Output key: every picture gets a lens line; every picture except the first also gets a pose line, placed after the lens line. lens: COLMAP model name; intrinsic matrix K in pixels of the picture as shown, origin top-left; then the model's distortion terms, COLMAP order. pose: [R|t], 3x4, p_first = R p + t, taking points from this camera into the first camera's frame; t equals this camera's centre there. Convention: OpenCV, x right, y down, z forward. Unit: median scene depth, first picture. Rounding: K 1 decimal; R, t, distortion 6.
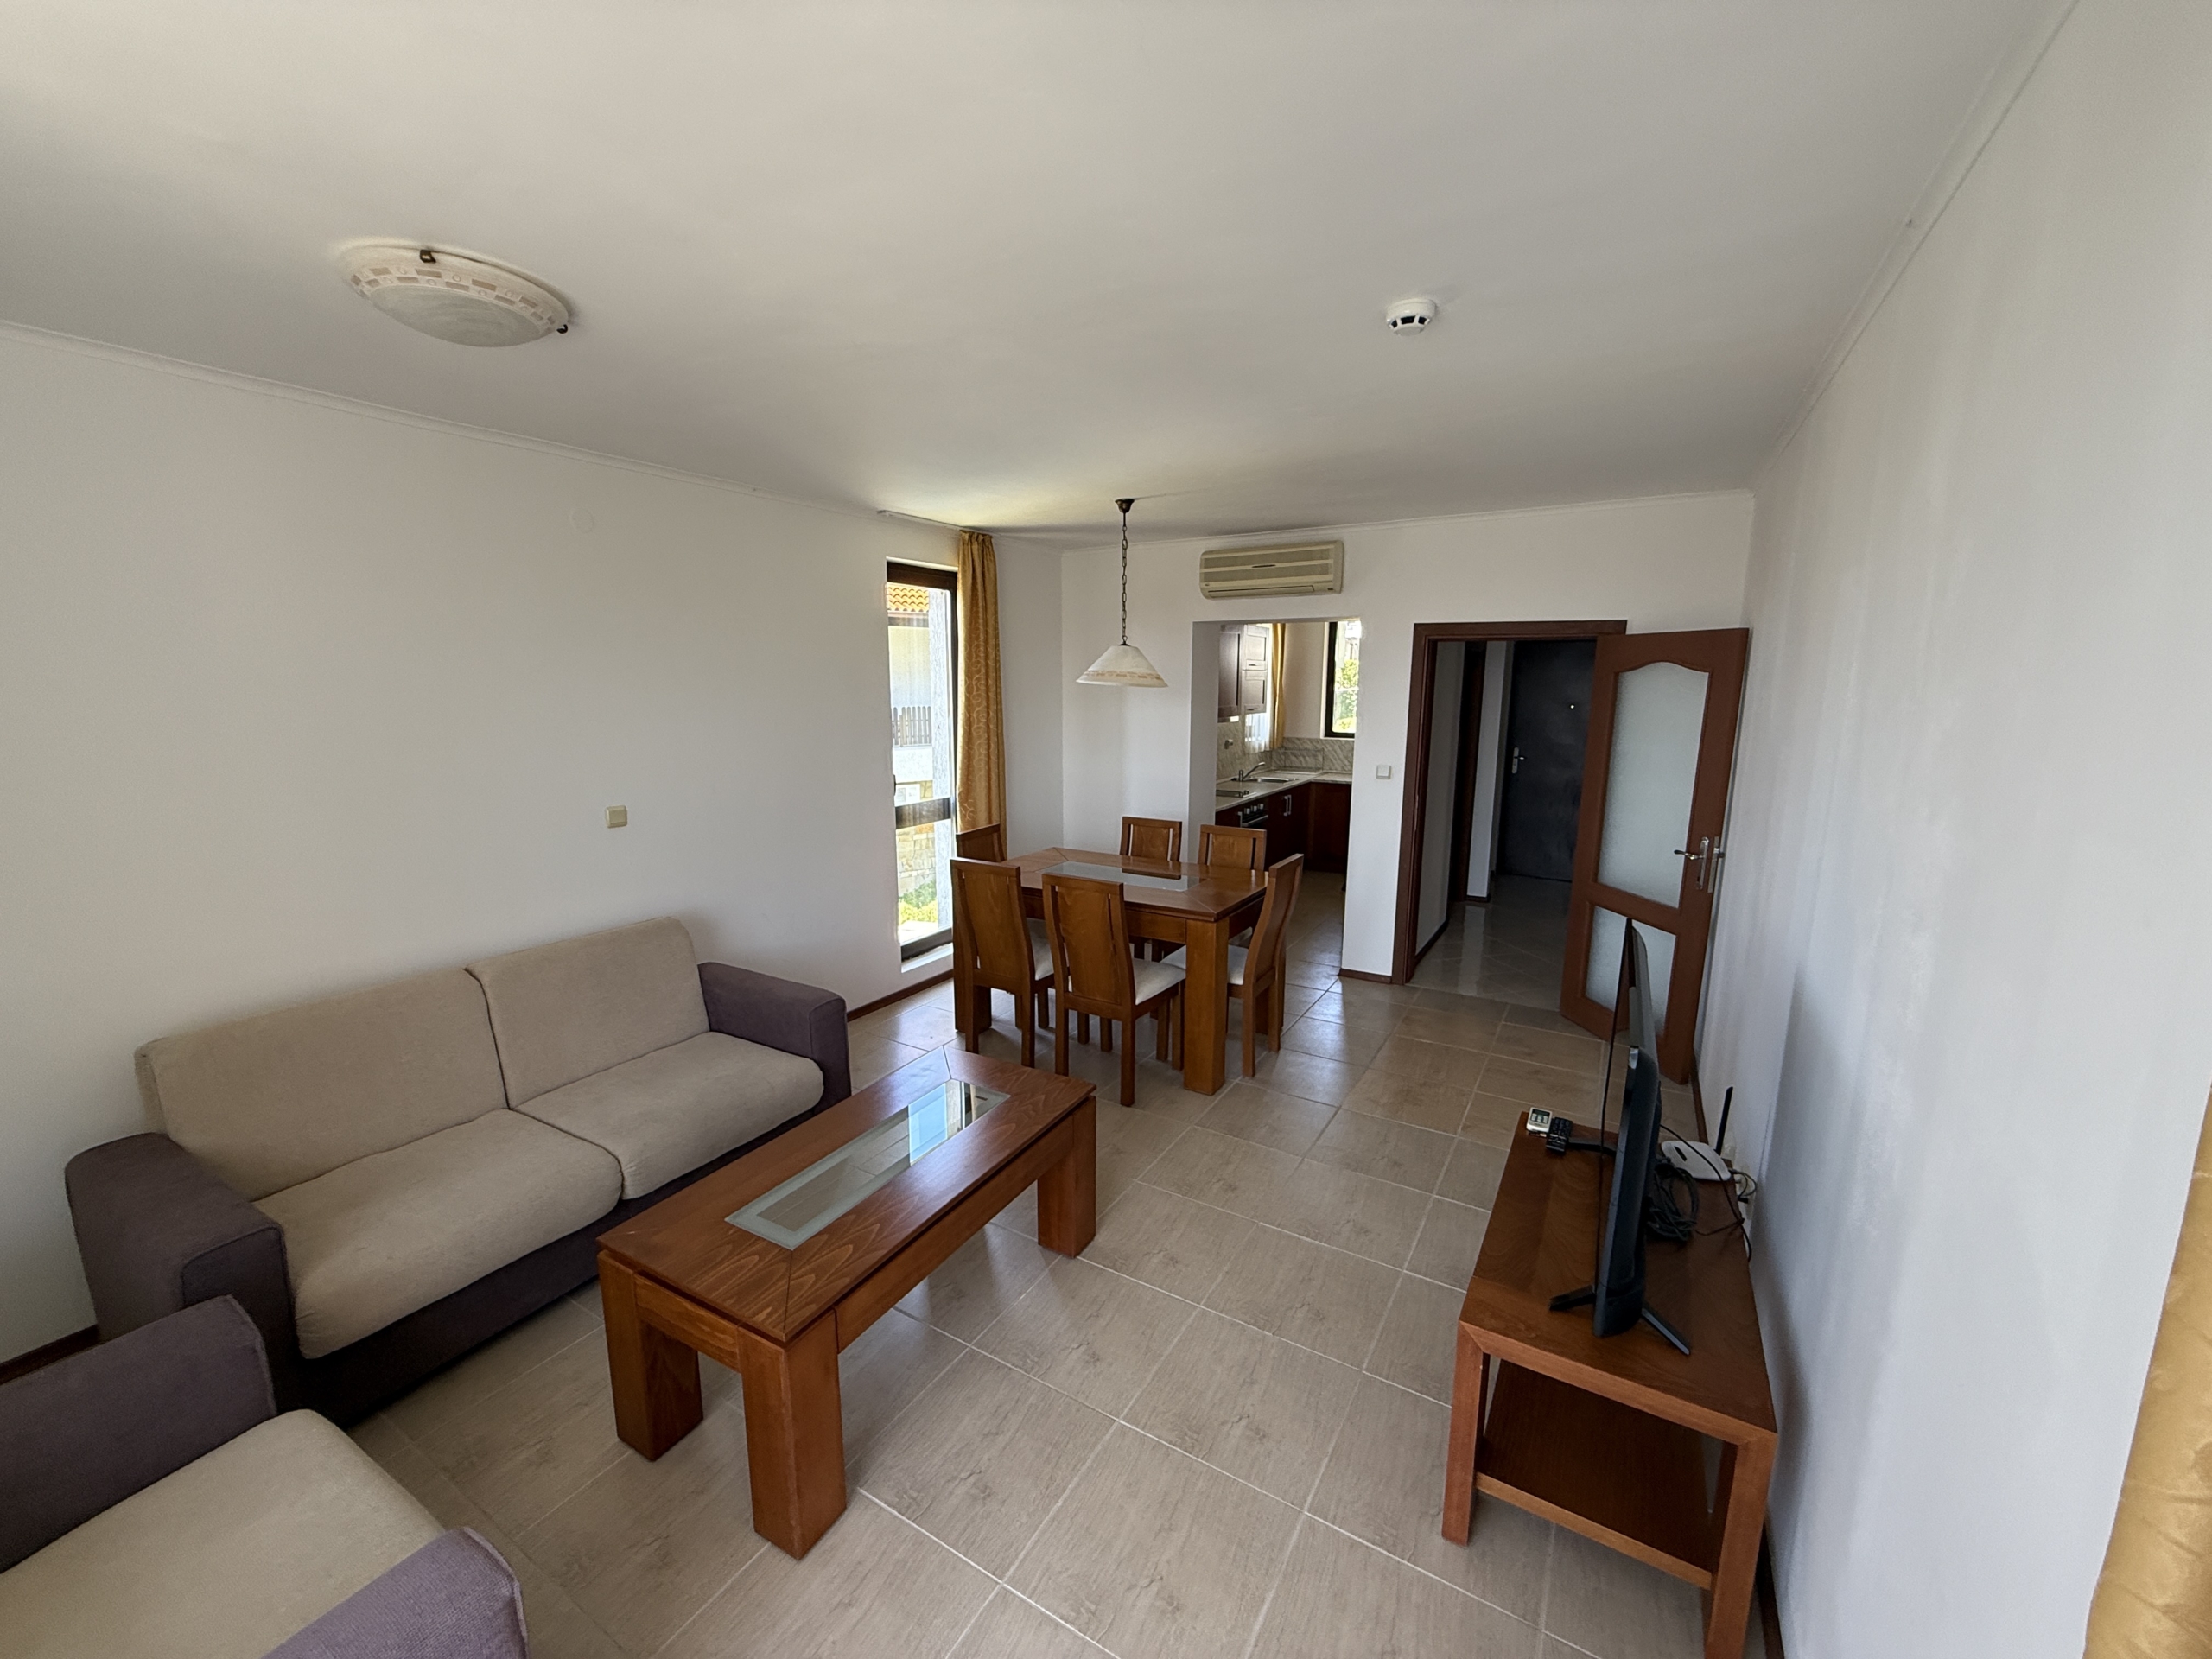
lens RADIAL K [[879.3, 0, 1098.9], [0, 879.3, 829.6], [0, 0, 1]] dist [-0.001365, 0.000313]
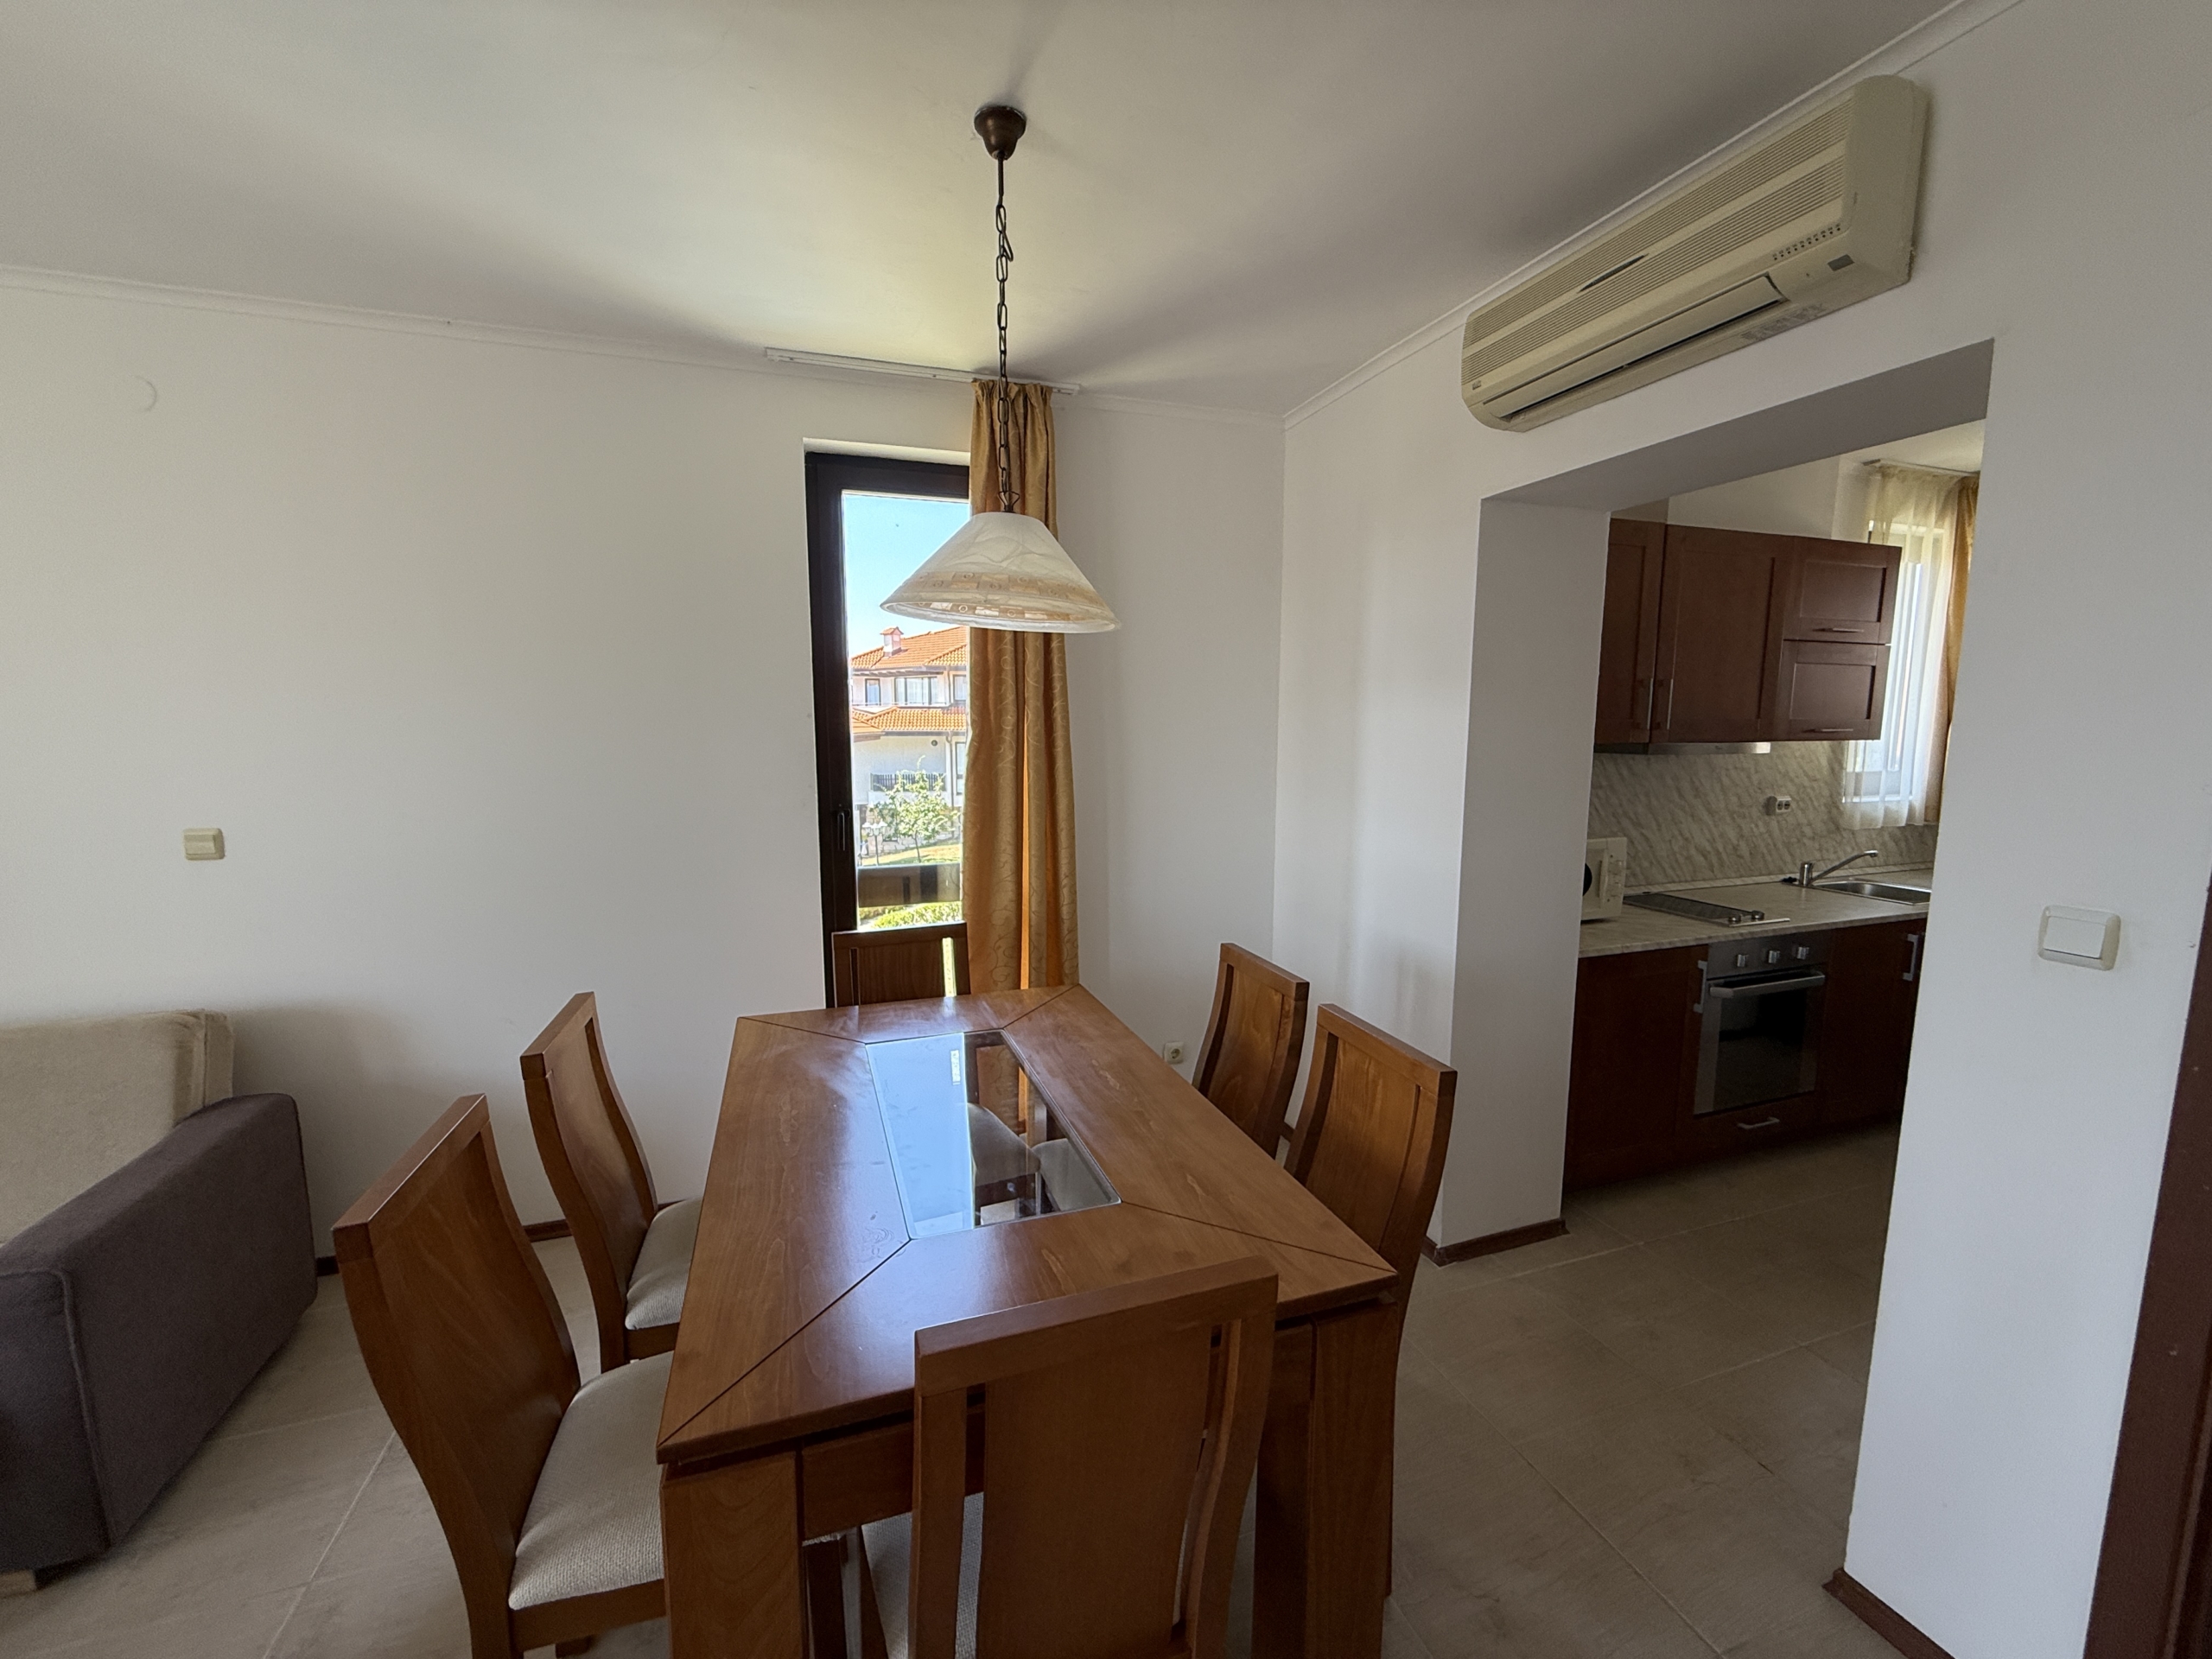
lens RADIAL K [[879.3, 0, 1095.8], [0, 879.3, 828.2], [0, 0, 1]] dist [-0.001365, 0.000313]
pose [[0.764594, 0.075638, -0.640059, 0.396722], [-0.107644, 0.994127, -0.011109, -0.093087], [0.635460, 0.077392, 0.768245, 0.934174]]
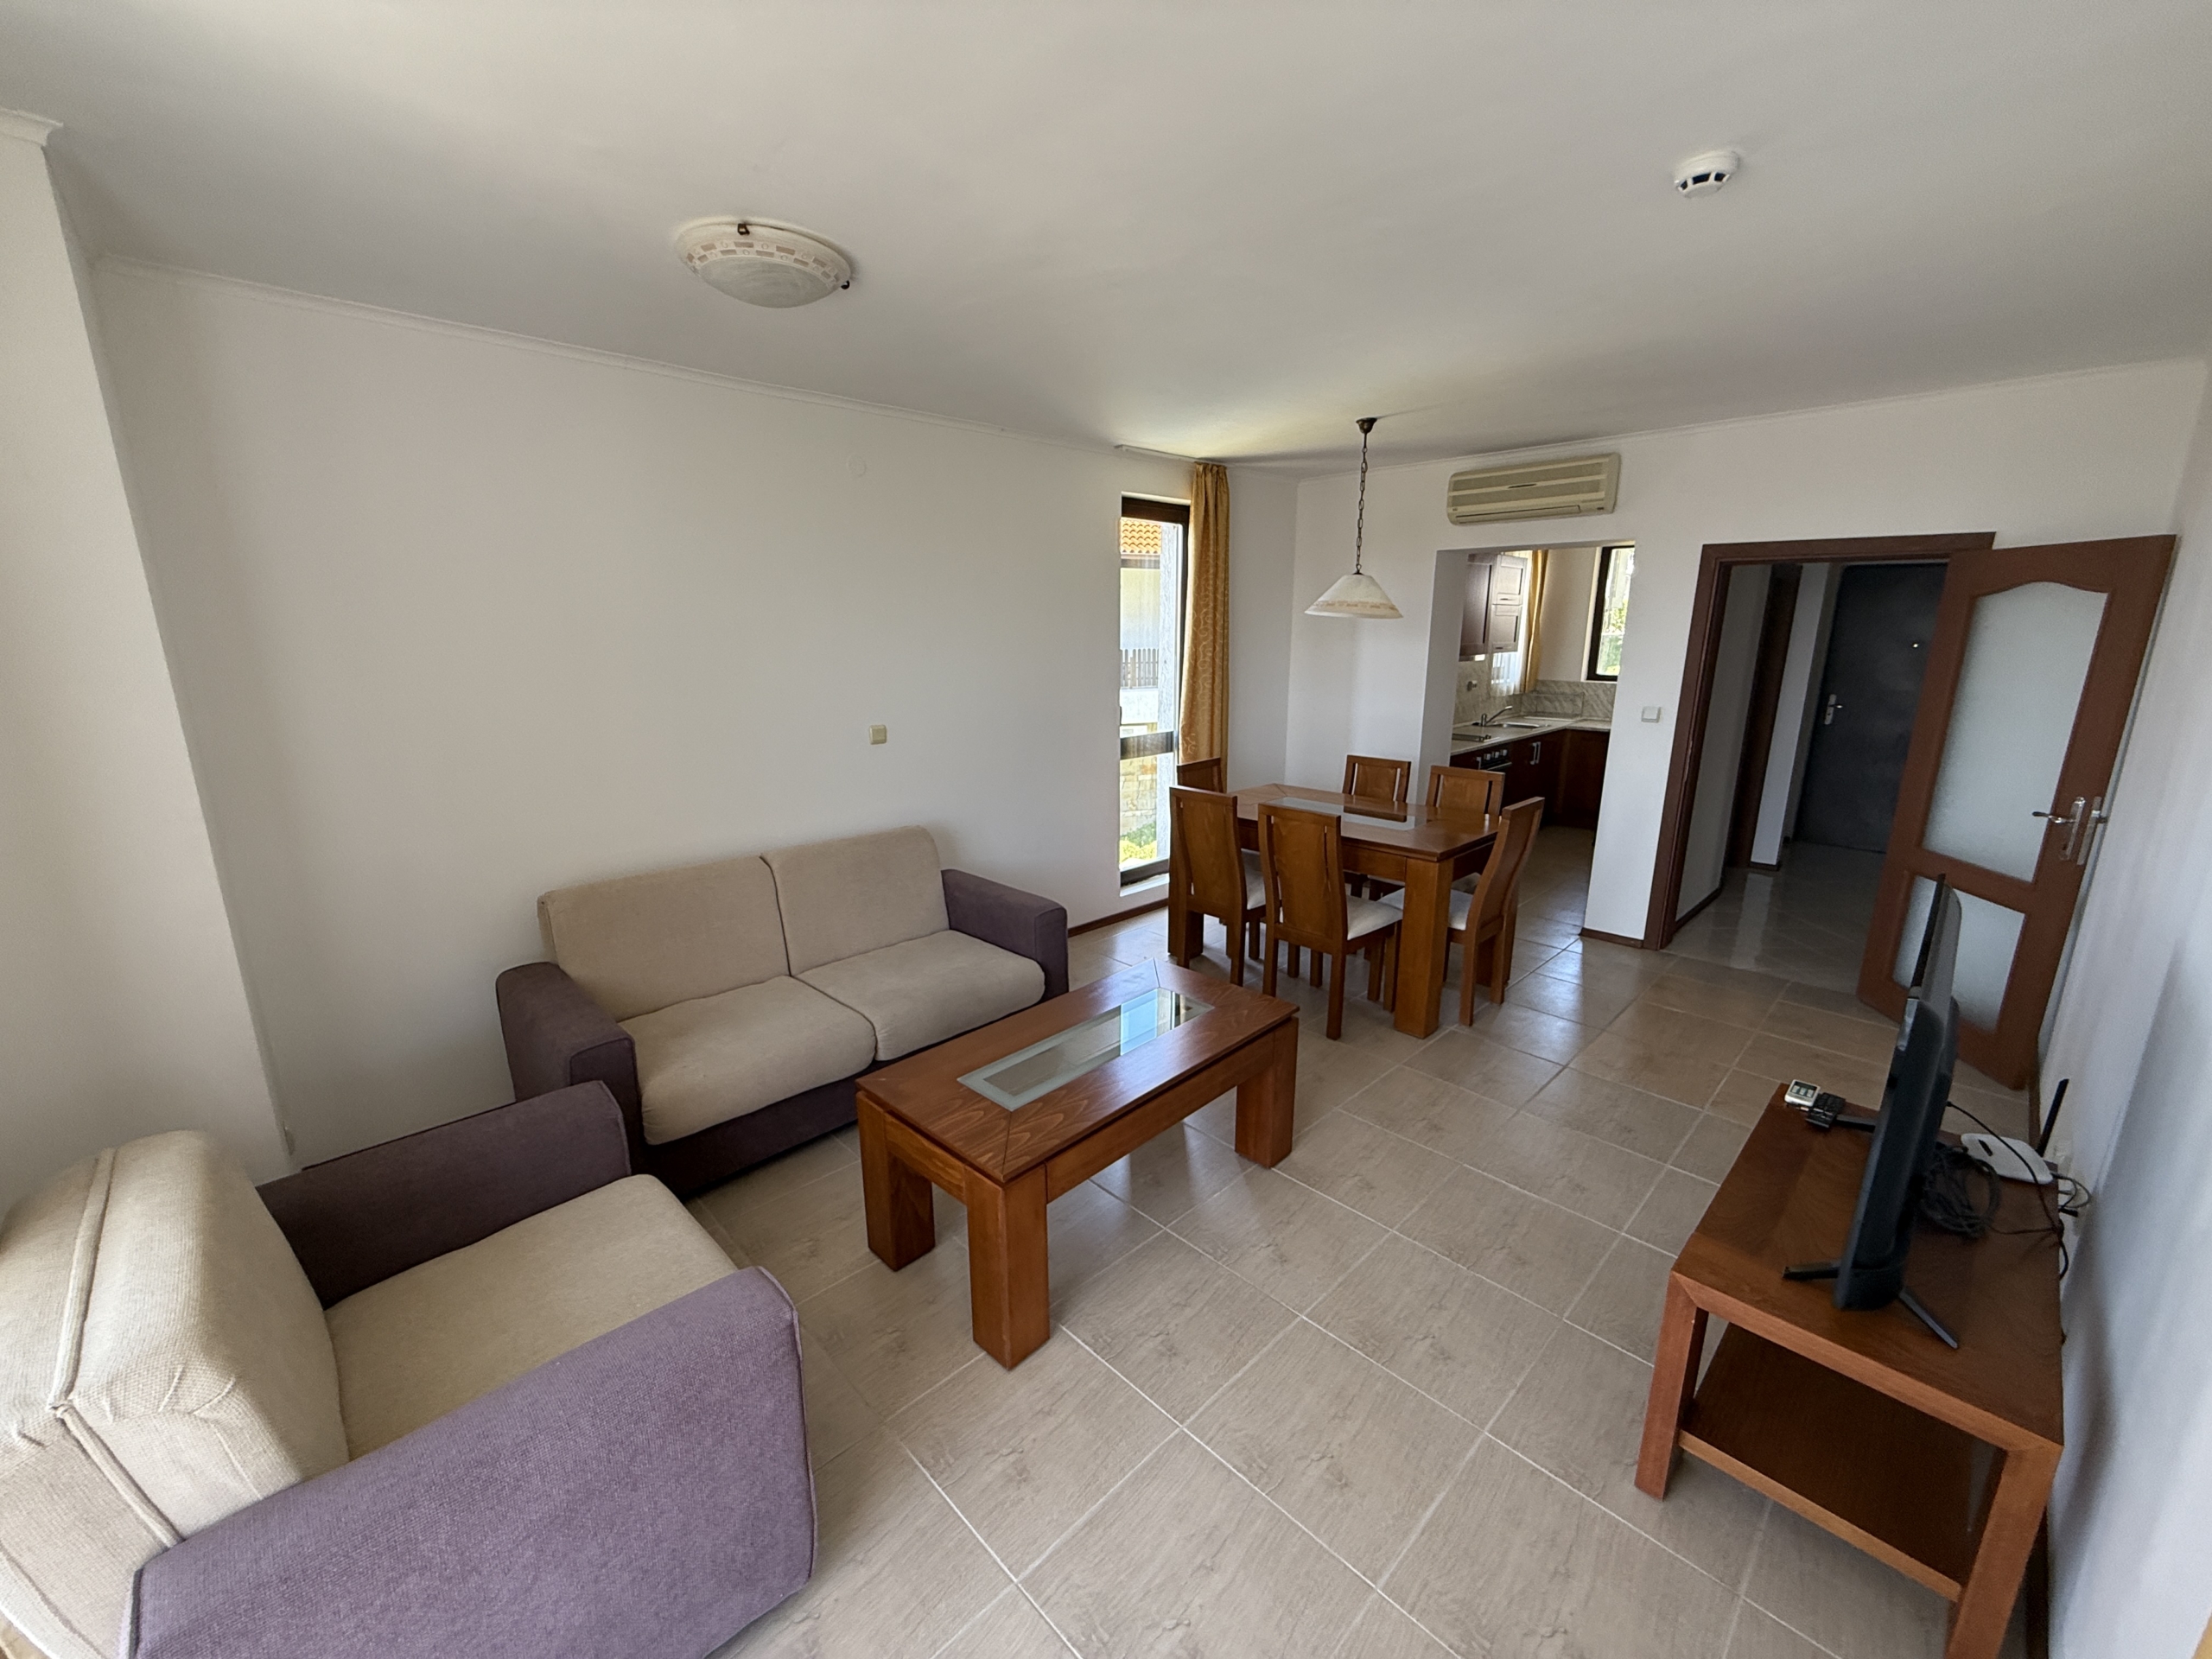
lens RADIAL K [[879.3, 0, 1099.6], [0, 879.3, 829.7], [0, 0, 1]] dist [-0.001365, 0.000313]
pose [[0.967204, 0.053355, -0.248333, 0.011885], [-0.038471, 0.997182, 0.064411, 0.023856], [0.251070, -0.052745, 0.966531, -0.024605]]
